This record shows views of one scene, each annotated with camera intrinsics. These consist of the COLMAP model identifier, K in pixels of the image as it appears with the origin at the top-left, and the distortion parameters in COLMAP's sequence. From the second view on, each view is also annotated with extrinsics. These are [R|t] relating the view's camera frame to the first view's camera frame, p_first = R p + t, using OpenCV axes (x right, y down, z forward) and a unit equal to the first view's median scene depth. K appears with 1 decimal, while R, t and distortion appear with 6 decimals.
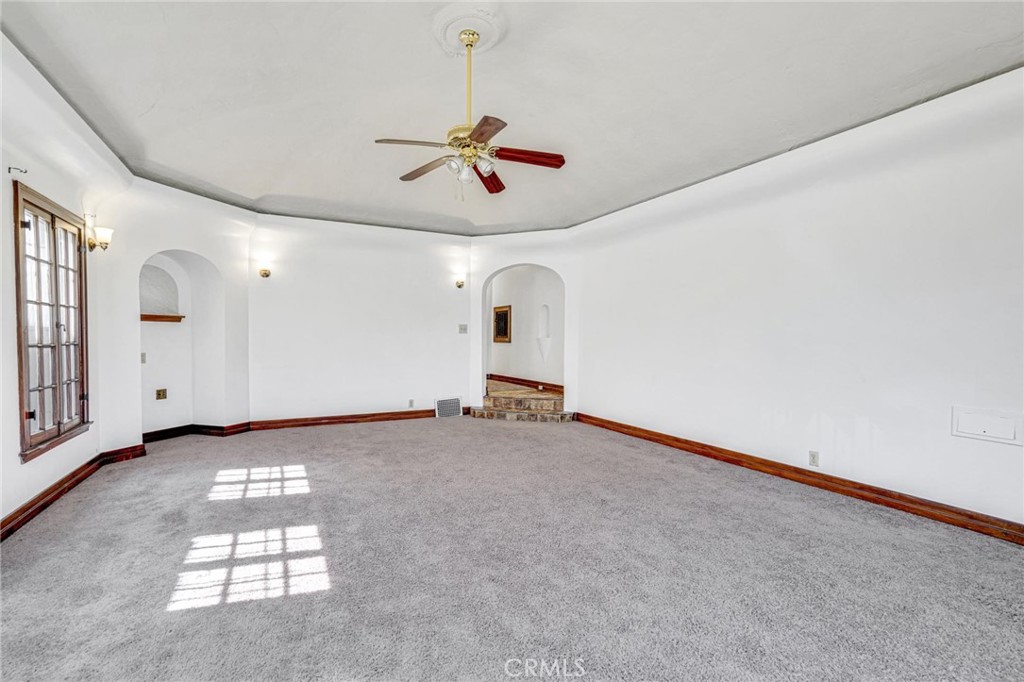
lens RADIAL K [[468.7, 0, 492.8], [0, 468.7, 329.6], [0, 0, 1]] dist [-0.034564, 0.032239]
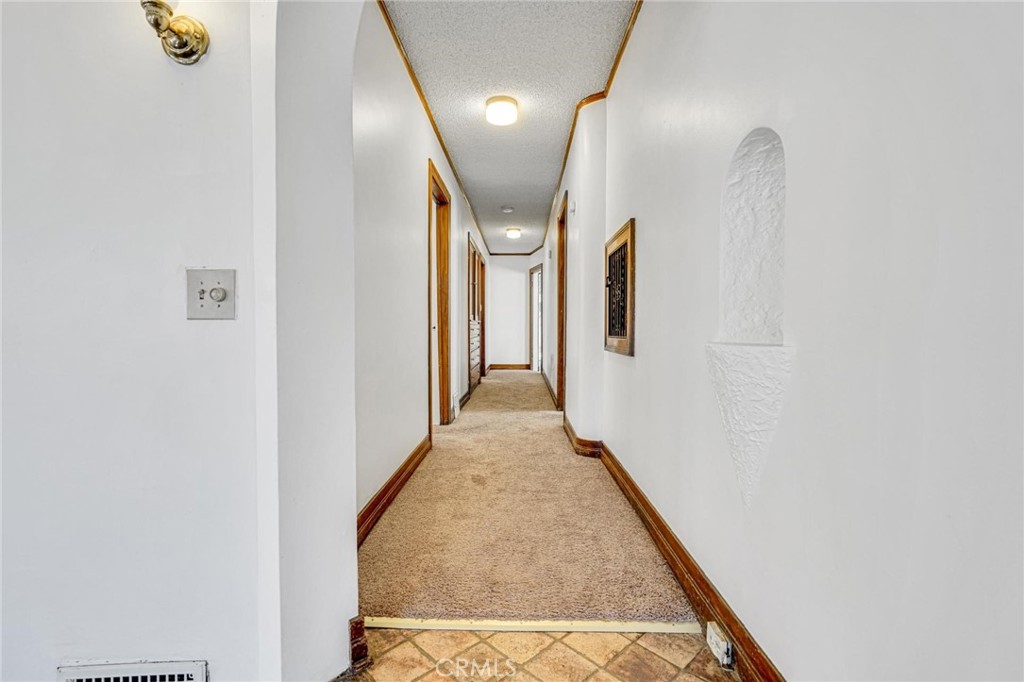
lens RADIAL K [[454.9, 0, 499.0], [0, 454.9, 338.3], [0, 0, 1]] dist [-0.015264, 0.000505]
pose [[0.887749, 0.007936, -0.460260, 0.182772], [0.007765, 0.999451, 0.032211, 0.016309], [0.460263, -0.032169, 0.887200, 1.470994]]
